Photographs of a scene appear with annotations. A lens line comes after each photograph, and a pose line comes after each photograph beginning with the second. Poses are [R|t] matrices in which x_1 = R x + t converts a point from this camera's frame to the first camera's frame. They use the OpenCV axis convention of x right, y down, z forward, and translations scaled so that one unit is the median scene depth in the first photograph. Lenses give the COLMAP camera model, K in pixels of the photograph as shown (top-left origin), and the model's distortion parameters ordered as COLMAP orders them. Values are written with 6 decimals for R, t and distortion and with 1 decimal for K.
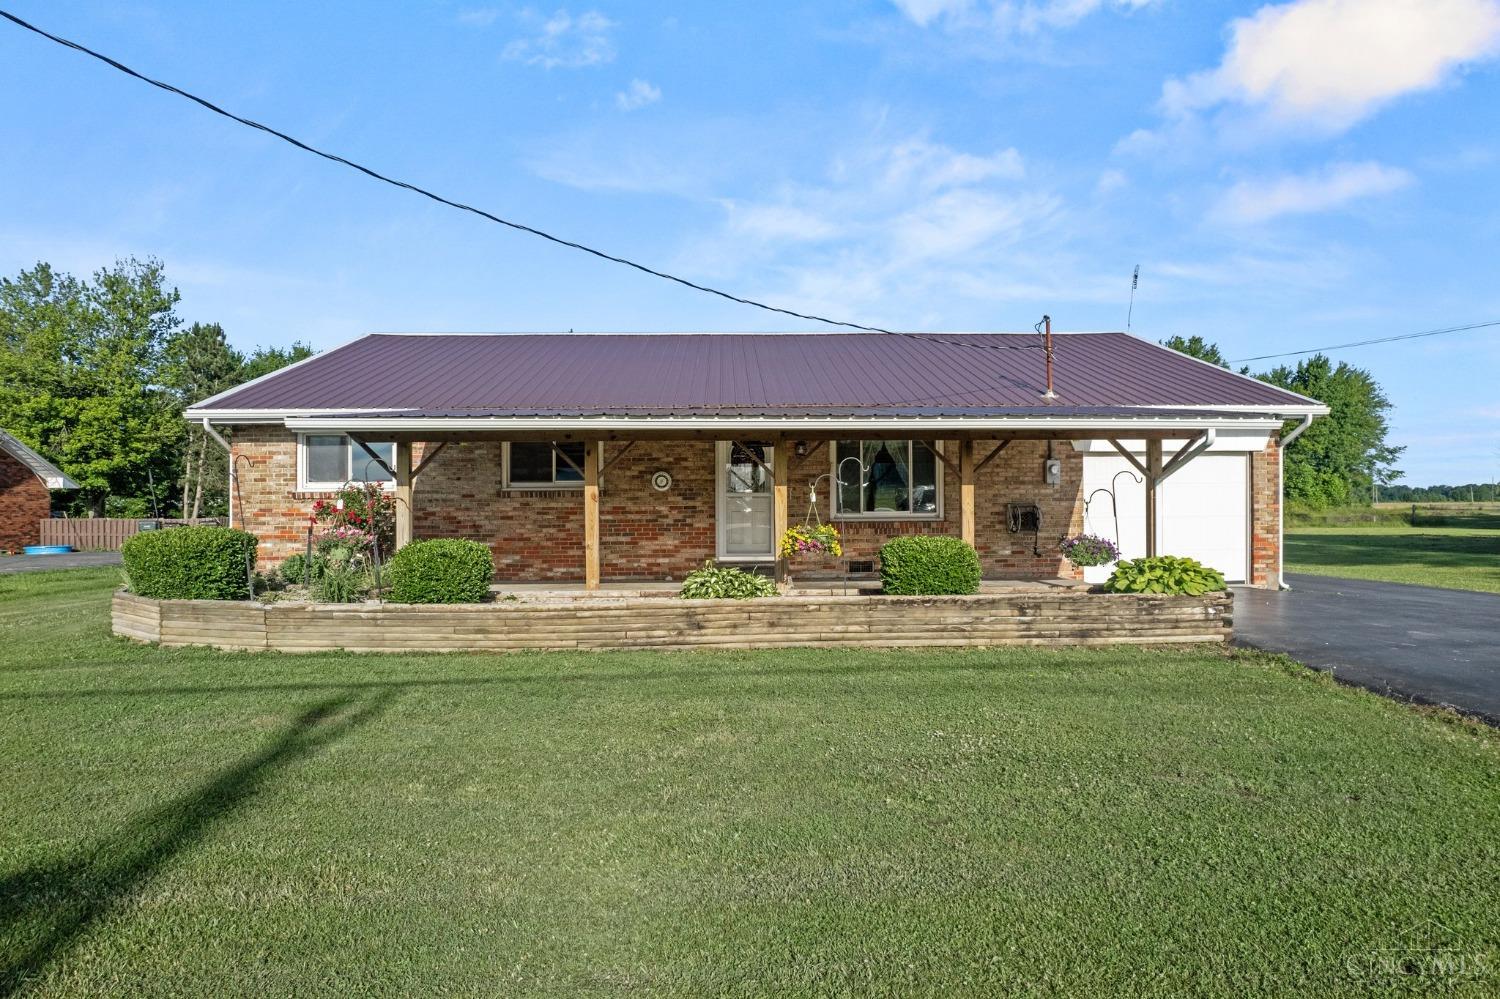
lens RADIAL K [[953.2, 0, 736.7], [0, 953.2, 506.7], [0, 0, 1]] dist [-0.071429, 0.086973]
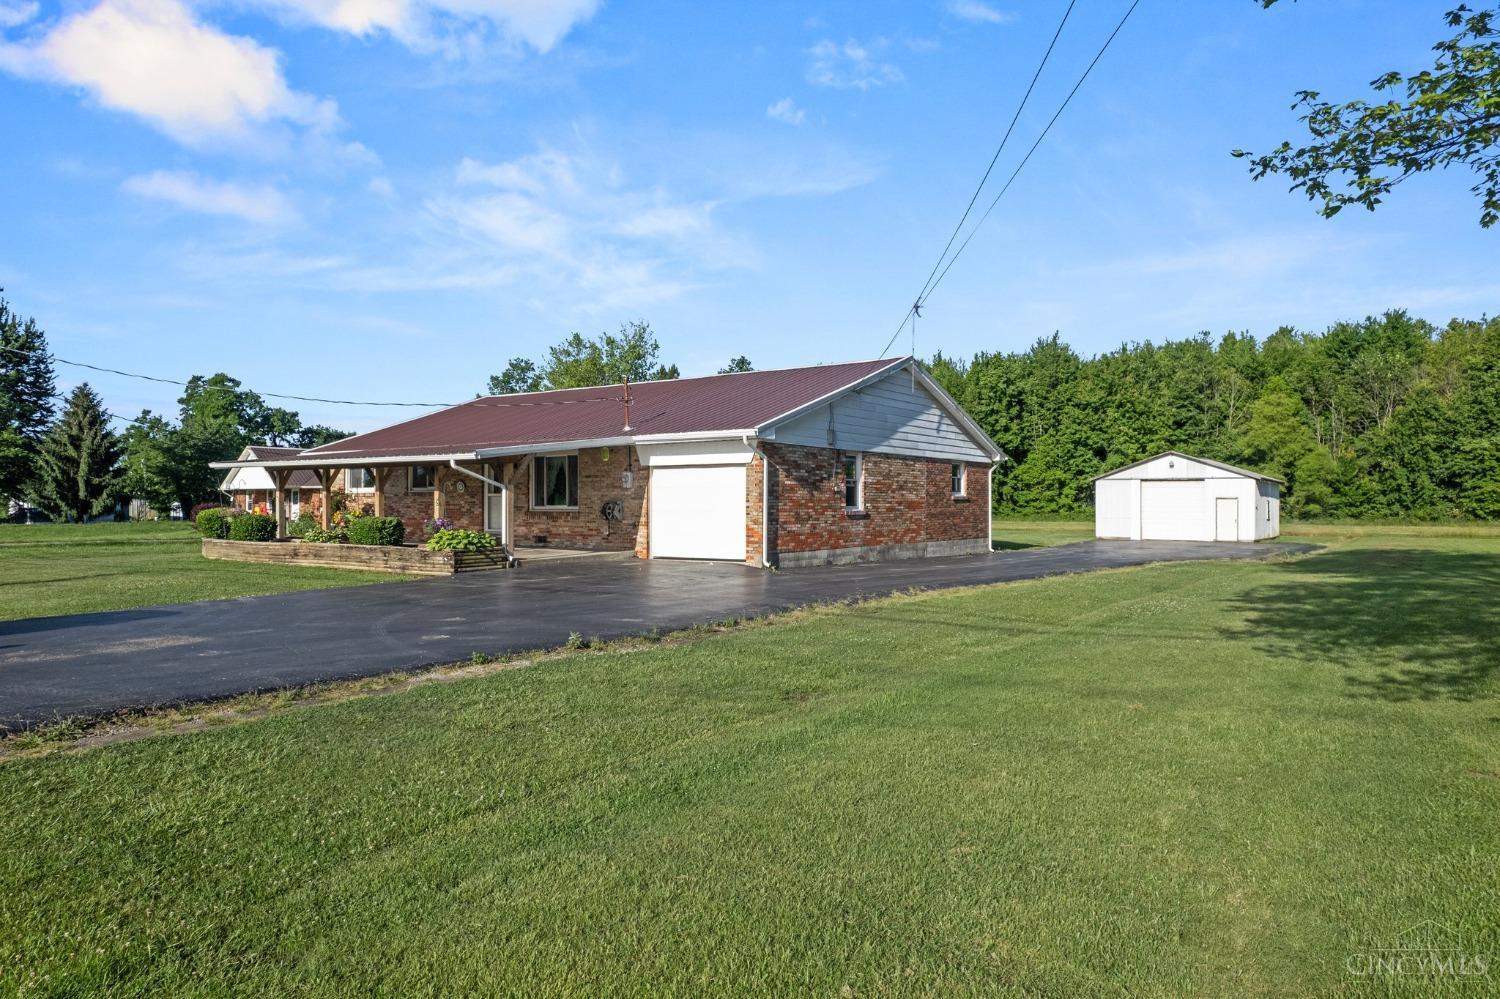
lens RADIAL K [[953.2, 0, 736.7], [0, 953.2, 506.7], [0, 0, 1]] dist [-0.071429, 0.086973]
pose [[0.790827, 0.009718, -0.611962, 1.373477], [-0.005895, 0.999949, 0.008261, -0.008113], [0.612011, -0.002925, 0.790844, -0.086772]]
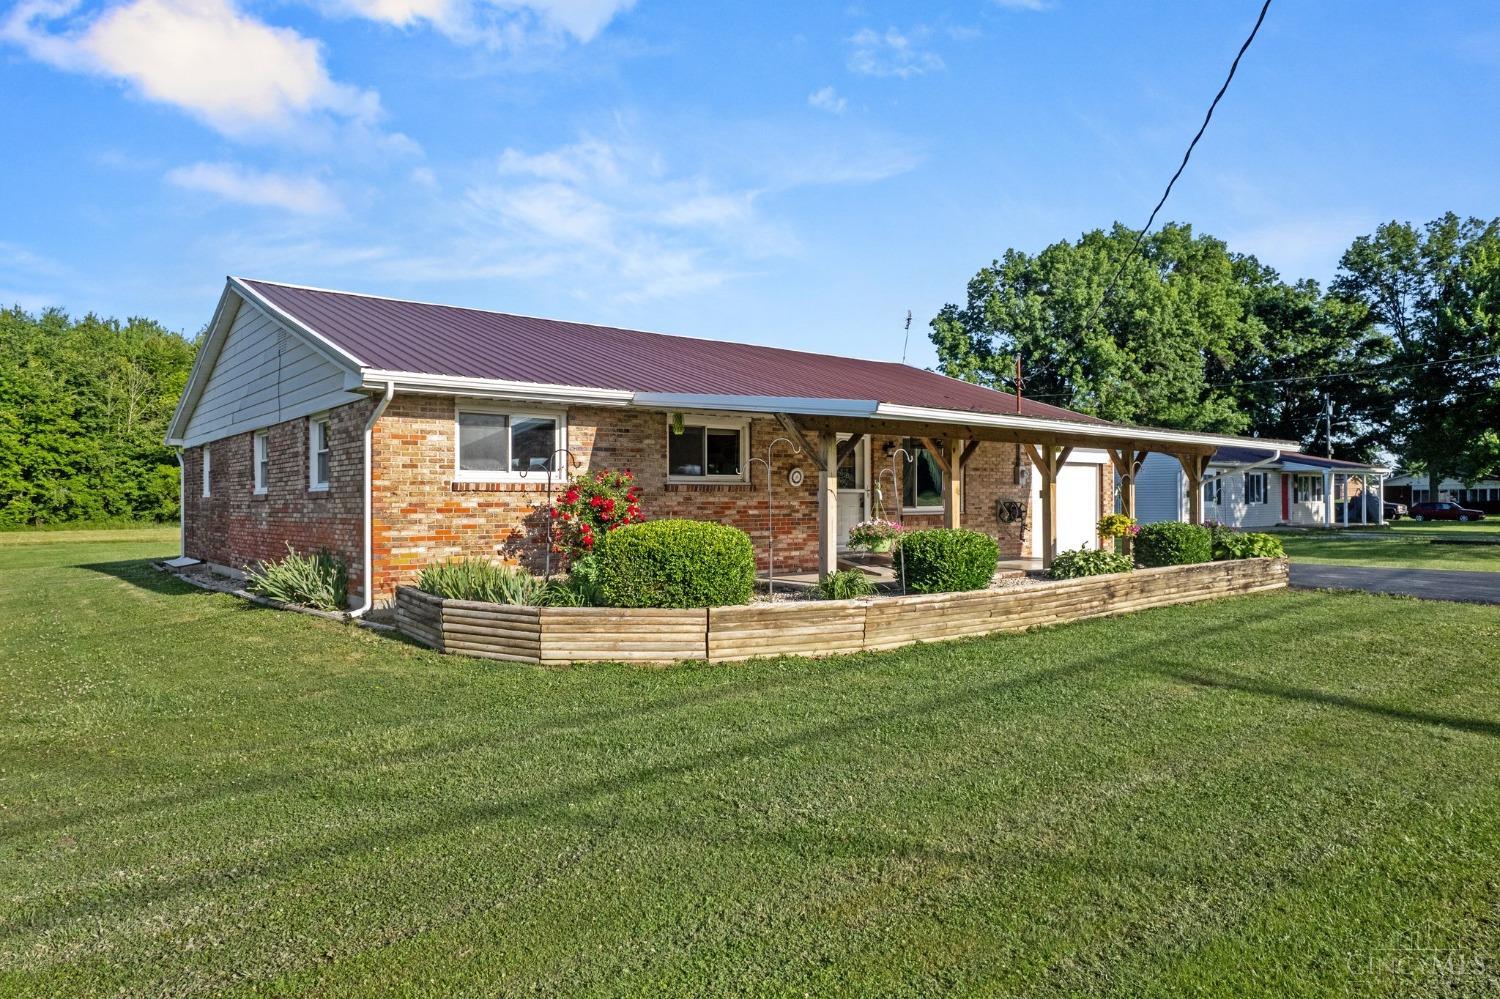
lens RADIAL K [[967.3, 0, 750.0], [0, 967.3, 499.5], [0, 0, 1]] dist [-0.080326, 0.088376]
pose [[0.779667, 0.003658, 0.626184, -0.774893], [0.001663, 0.999967, -0.007912, 0.005951], [-0.626192, 0.007210, 0.779636, 0.208144]]
